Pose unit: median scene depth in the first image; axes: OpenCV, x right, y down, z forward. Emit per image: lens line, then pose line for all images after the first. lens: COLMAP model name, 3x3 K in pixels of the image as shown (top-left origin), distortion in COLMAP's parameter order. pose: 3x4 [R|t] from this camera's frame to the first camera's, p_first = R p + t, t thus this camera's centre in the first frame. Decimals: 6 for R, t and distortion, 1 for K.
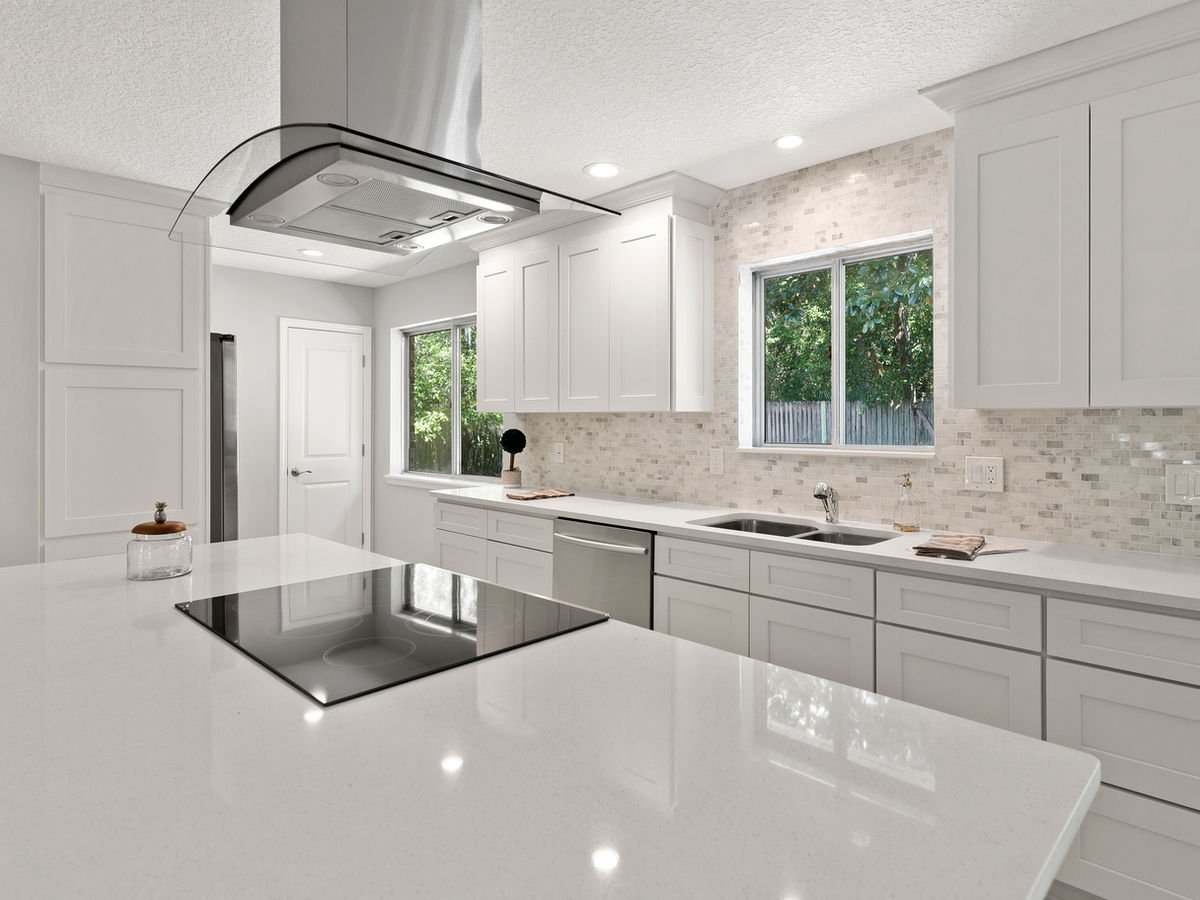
lens RADIAL K [[687.0, 0, 601.7], [0, 687.0, 442.3], [0, 0, 1]] dist [0.000788, -0.003639]
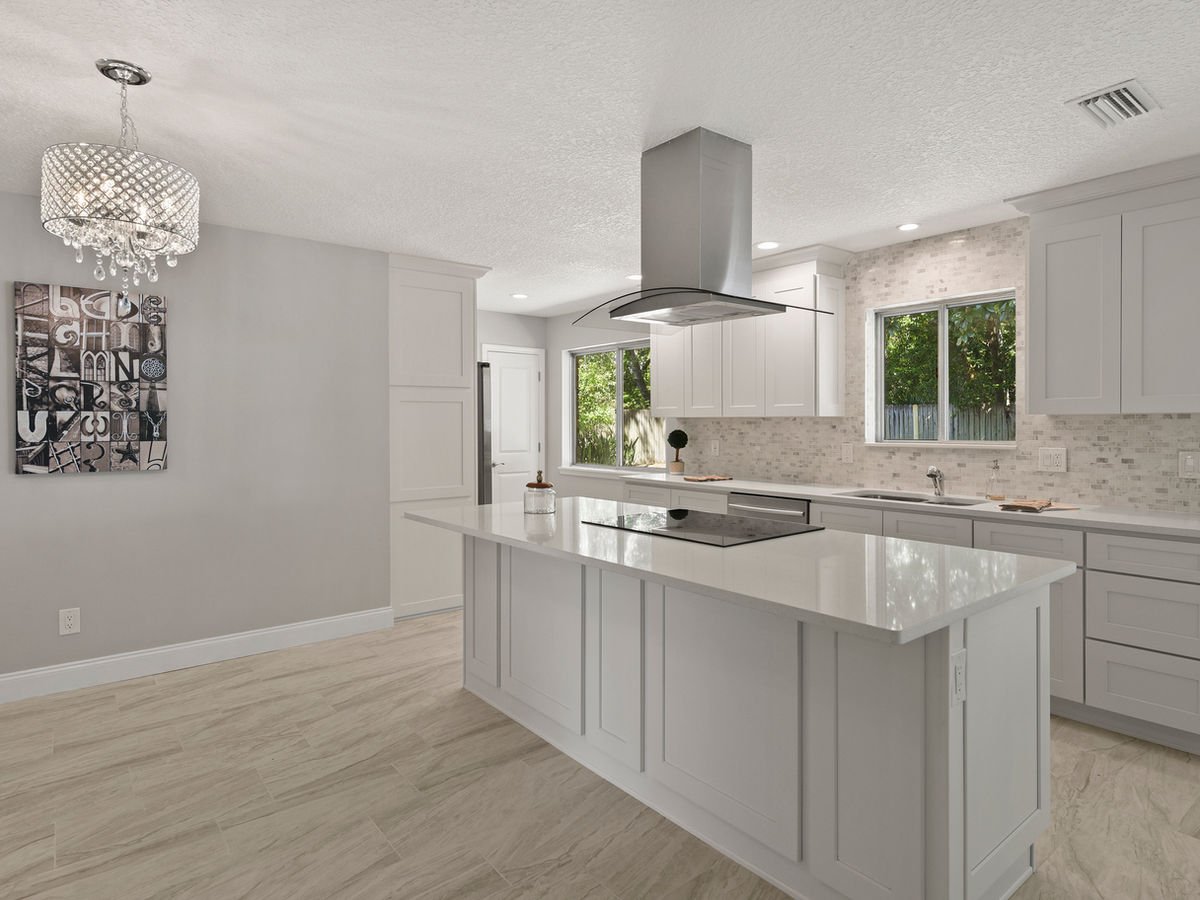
lens RADIAL K [[687.0, 0, 598.0], [0, 687.0, 444.6], [0, 0, 1]] dist [0.000788, -0.003639]
pose [[0.993768, 0.001419, -0.111456, -0.177361], [-0.001573, 0.999998, -0.001292, 0.014187], [0.111454, 0.001459, 0.993769, -0.415689]]
